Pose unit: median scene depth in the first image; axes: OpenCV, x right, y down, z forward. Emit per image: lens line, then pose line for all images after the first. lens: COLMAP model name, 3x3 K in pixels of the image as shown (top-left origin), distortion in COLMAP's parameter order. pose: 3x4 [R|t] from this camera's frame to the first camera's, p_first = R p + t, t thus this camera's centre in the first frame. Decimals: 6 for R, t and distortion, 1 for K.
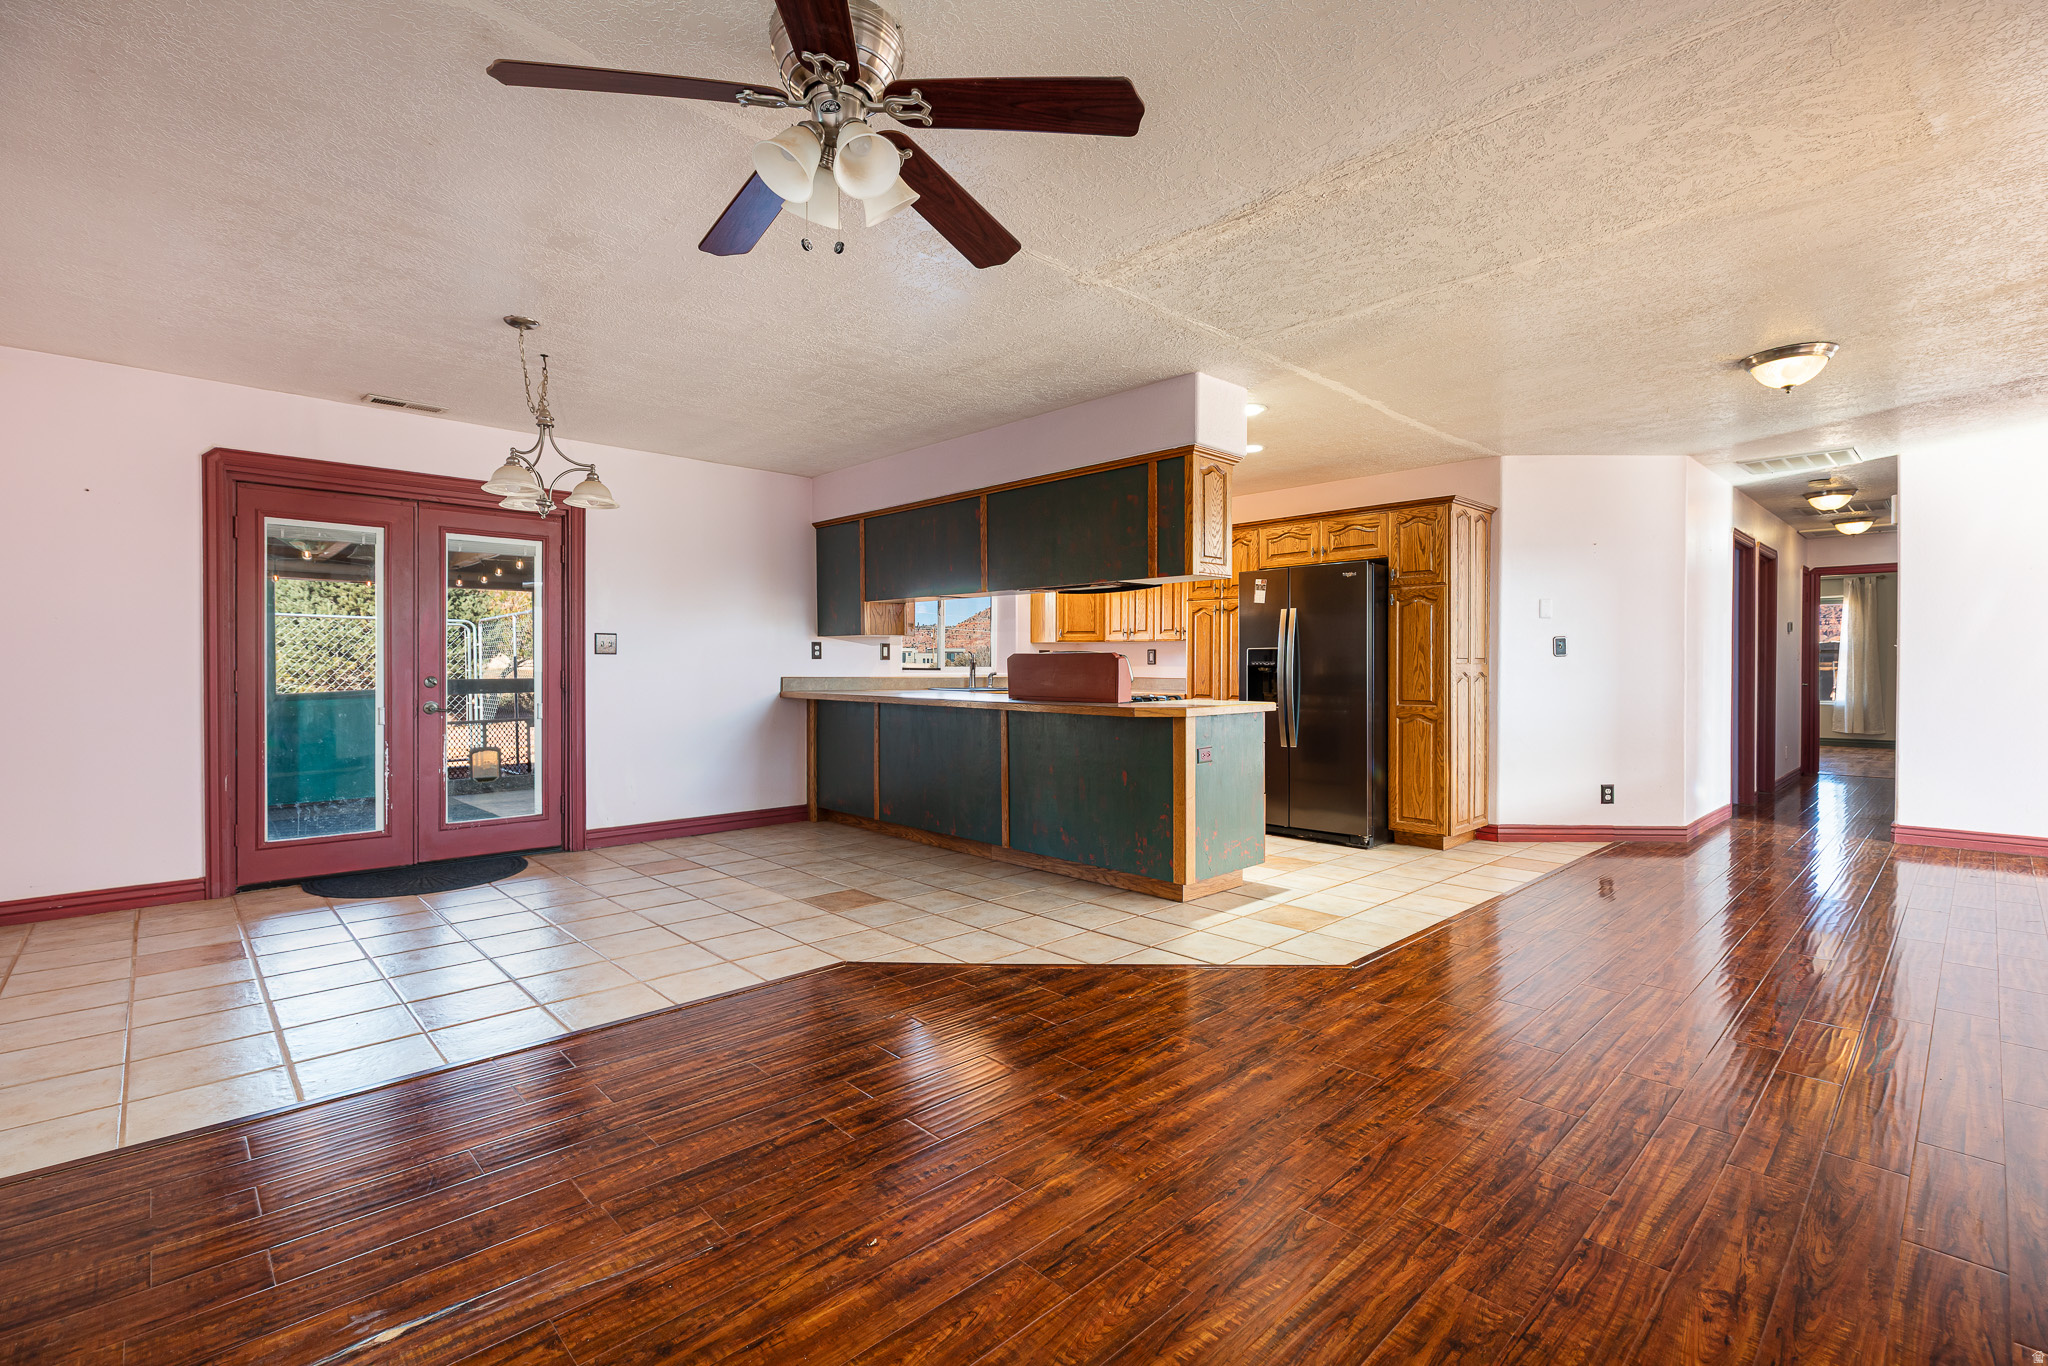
lens RADIAL K [[924.2, 0, 1024.0], [0, 924.2, 683.0], [0, 0, 1]] dist [0.002965, 0.000090]
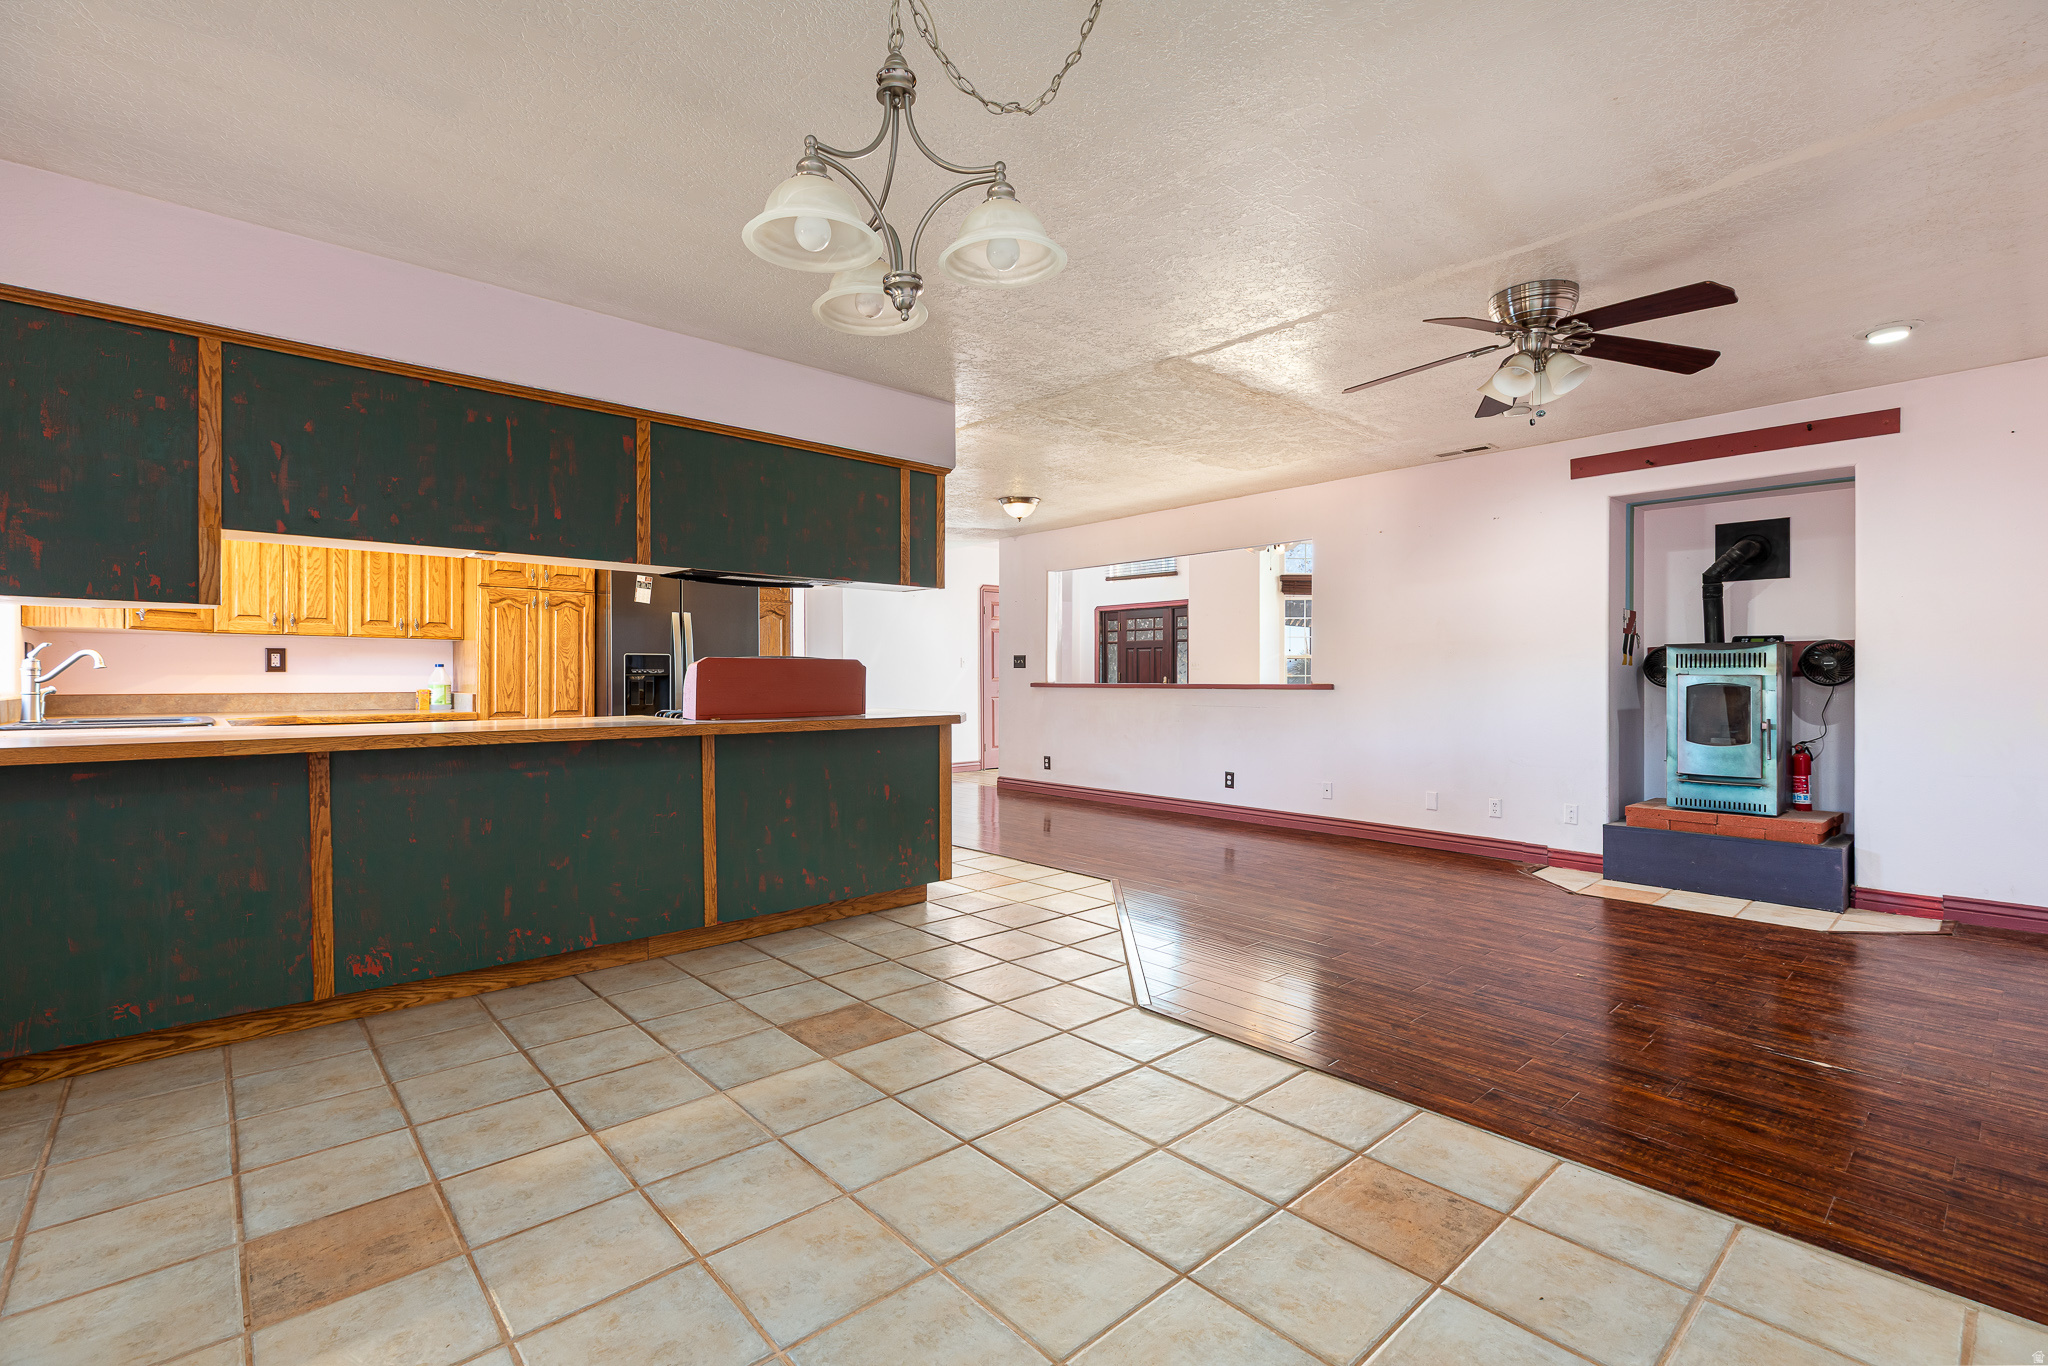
lens RADIAL K [[924.2, 0, 1024.0], [0, 924.2, 683.0], [0, 0, 1]] dist [0.002965, 0.000090]
pose [[0.020371, -0.006466, 0.999772, -0.886080], [0.018327, 0.999813, 0.006093, -0.013130], [-0.999624, 0.018199, 0.020486, 0.888171]]
